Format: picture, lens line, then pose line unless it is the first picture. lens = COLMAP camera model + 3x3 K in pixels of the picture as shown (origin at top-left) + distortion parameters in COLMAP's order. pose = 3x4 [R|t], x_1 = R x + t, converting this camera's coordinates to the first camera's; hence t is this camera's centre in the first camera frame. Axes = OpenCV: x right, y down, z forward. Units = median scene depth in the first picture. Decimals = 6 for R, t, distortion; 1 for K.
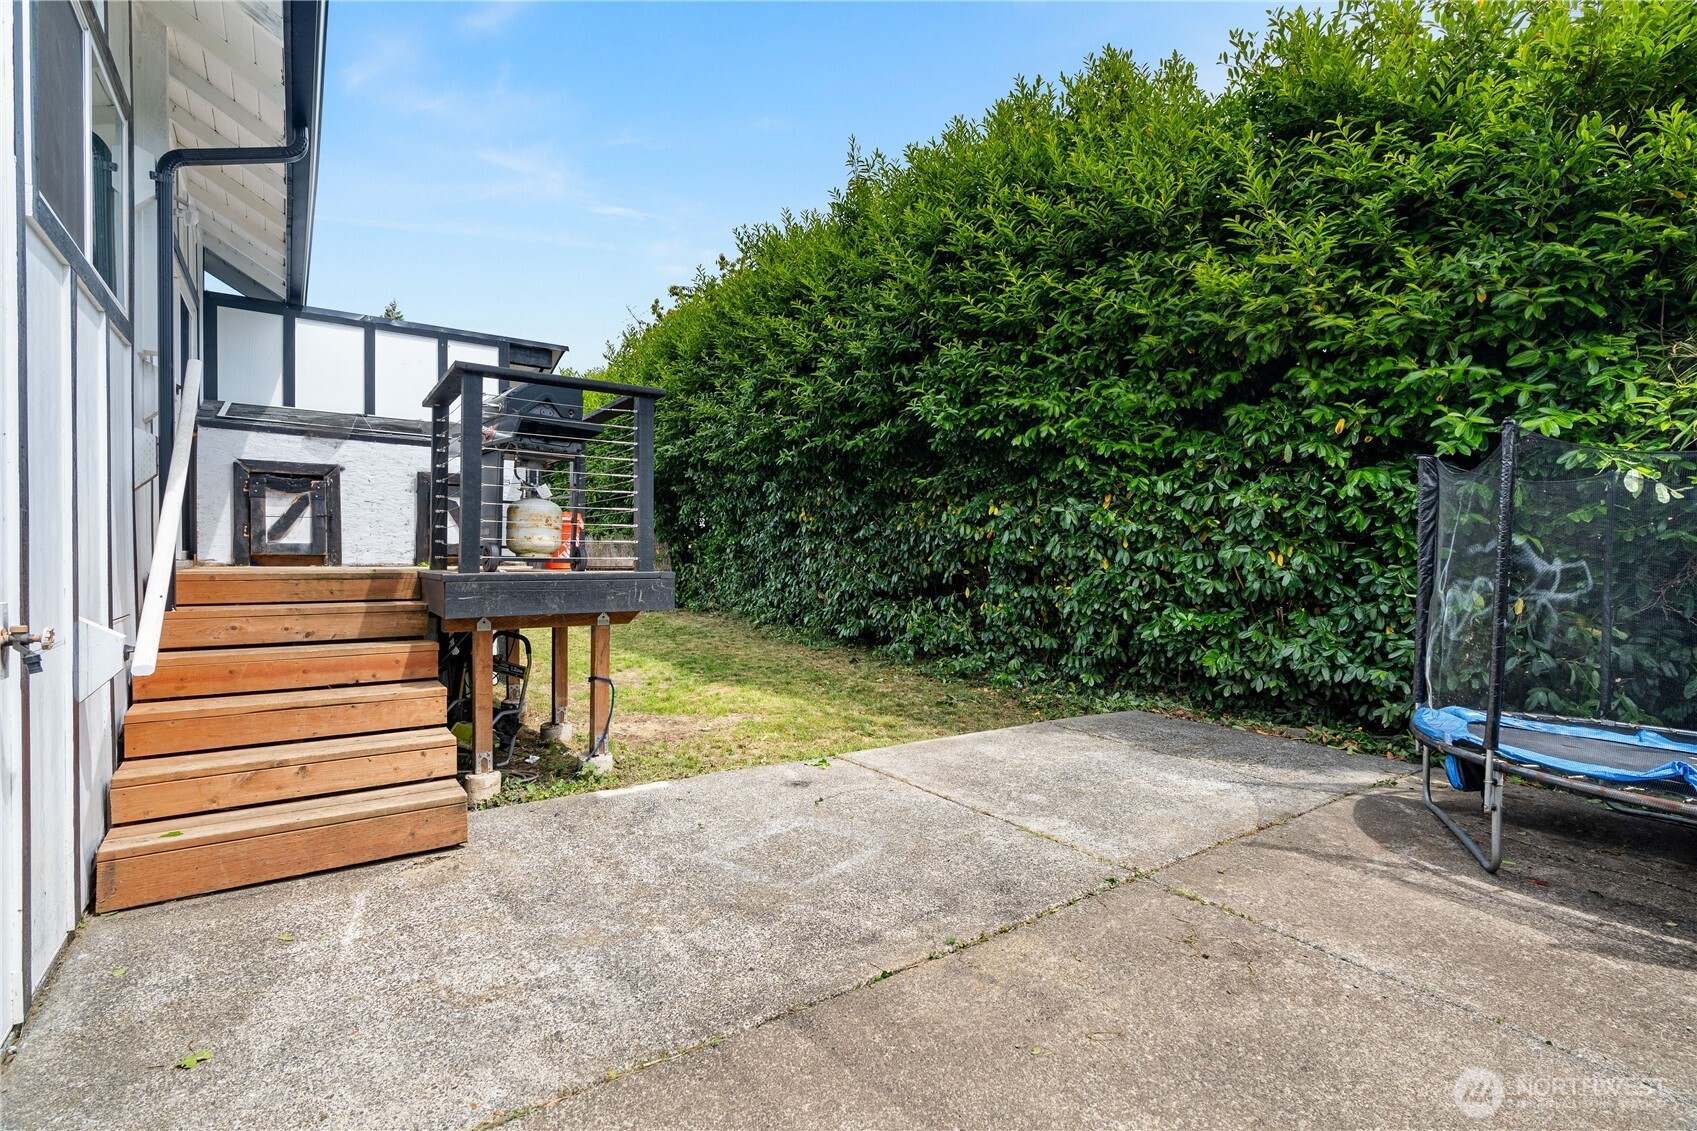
lens RADIAL K [[766.5, 0, 848.0], [0, 766.5, 563.5], [0, 0, 1]] dist [-0.009298, 0.003902]
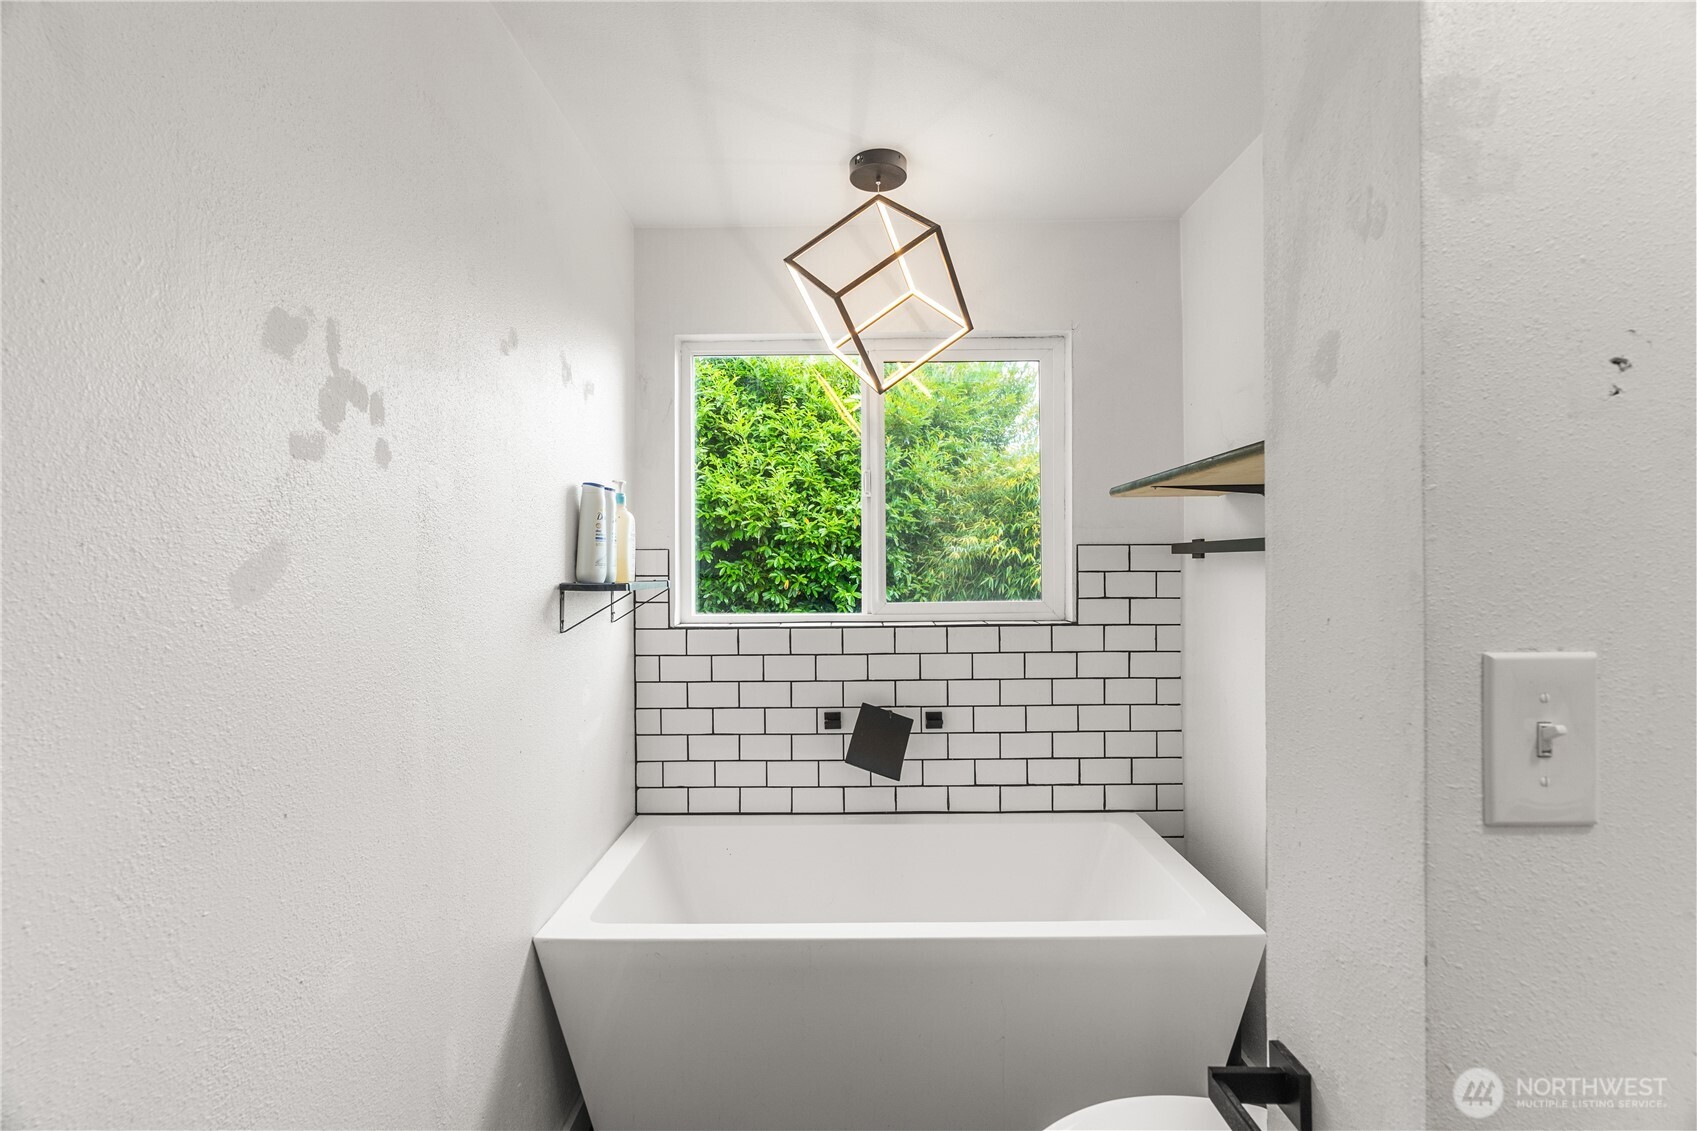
lens RADIAL K [[766.5, 0, 847.5], [0, 766.5, 565.9], [0, 0, 1]] dist [-0.009298, 0.003902]
pose [[0.593986, 0.000585, 0.804475, -0.598071], [0.006899, 0.999959, -0.005821, -0.210998], [-0.804445, 0.009007, 0.593958, -0.075700]]
